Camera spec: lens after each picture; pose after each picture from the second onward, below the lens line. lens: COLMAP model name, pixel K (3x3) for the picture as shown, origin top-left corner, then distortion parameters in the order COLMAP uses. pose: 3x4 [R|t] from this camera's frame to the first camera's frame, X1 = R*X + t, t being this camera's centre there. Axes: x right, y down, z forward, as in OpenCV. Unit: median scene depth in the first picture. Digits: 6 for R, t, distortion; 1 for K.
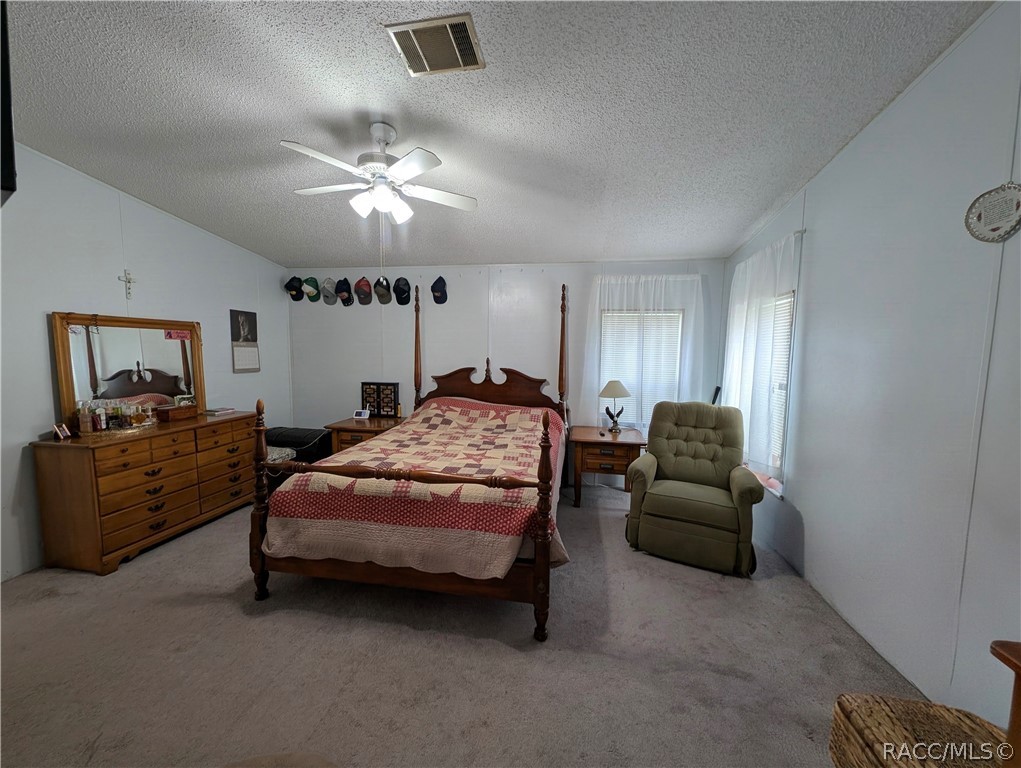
lens RADIAL K [[385.9, 0, 512.1], [0, 385.9, 382.4], [0, 0, 1]] dist [0.014503, -0.008696]
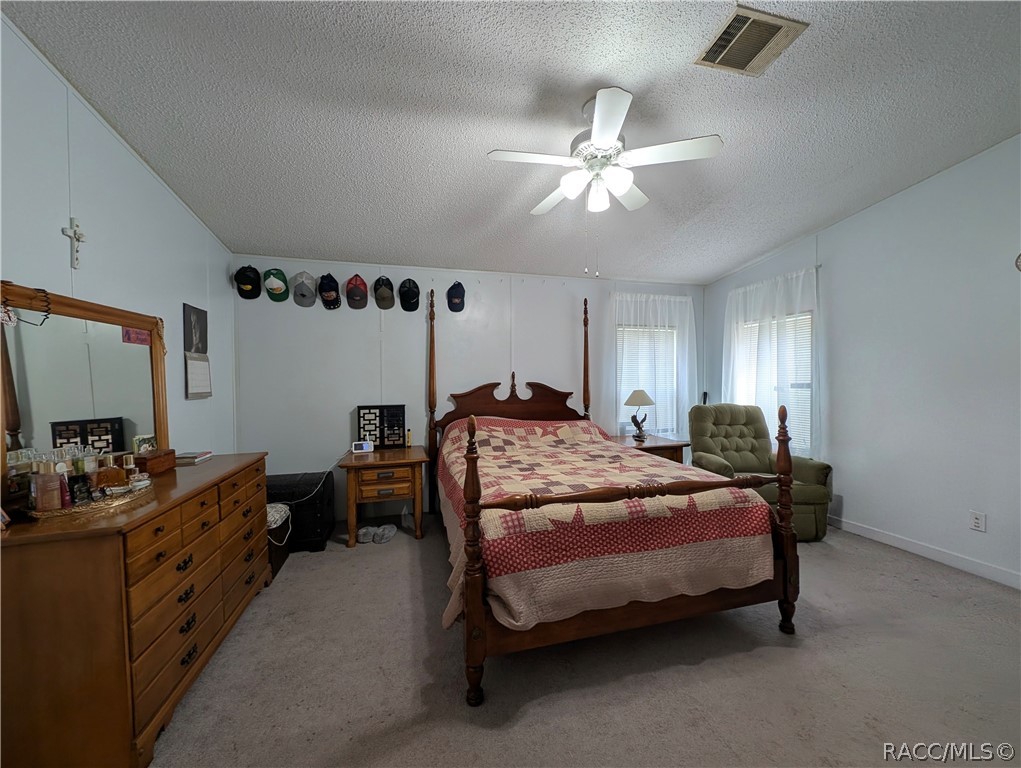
lens RADIAL K [[392.0, 0, 511.3], [0, 392.0, 381.9], [0, 0, 1]] dist [0.005684, -0.000183]
pose [[0.906009, -0.026070, 0.422456, -0.485990], [0.054477, 0.996982, -0.055310, 0.013192], [-0.419739, 0.073125, 0.904694, 0.160391]]
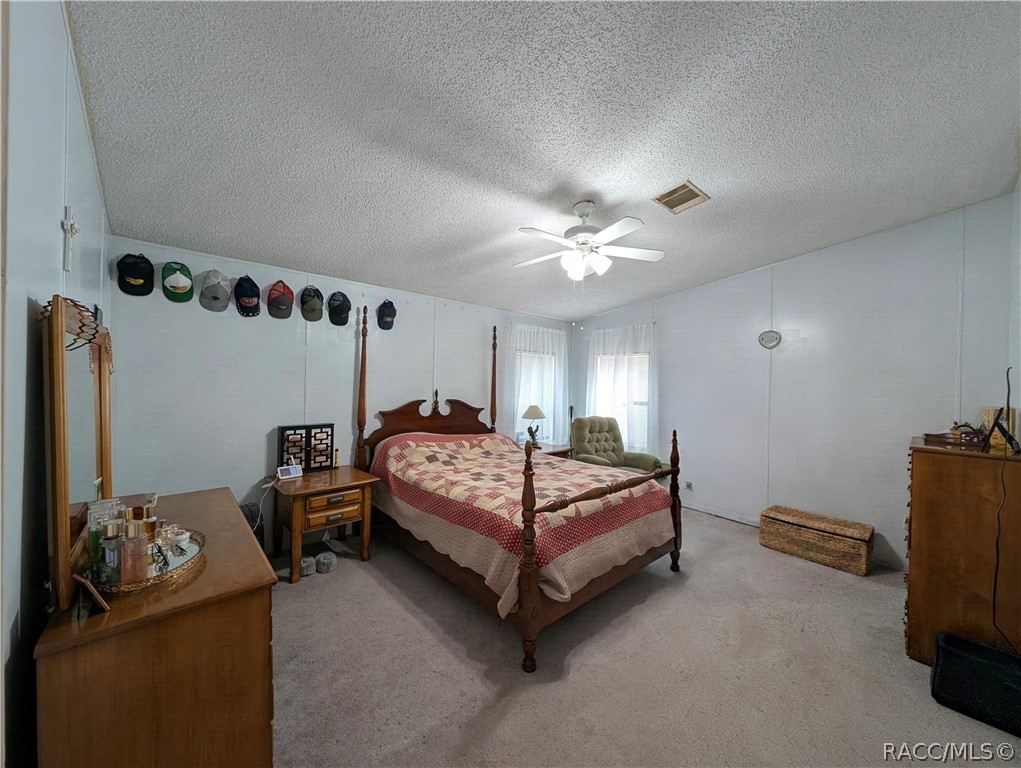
lens RADIAL K [[385.9, 0, 512.1], [0, 385.9, 382.4], [0, 0, 1]] dist [0.014503, -0.008696]
pose [[0.612808, -0.002130, 0.790229, -0.759490], [0.055203, 0.997669, -0.040120, -0.032383], [-0.788301, 0.068209, 0.611497, 0.251111]]
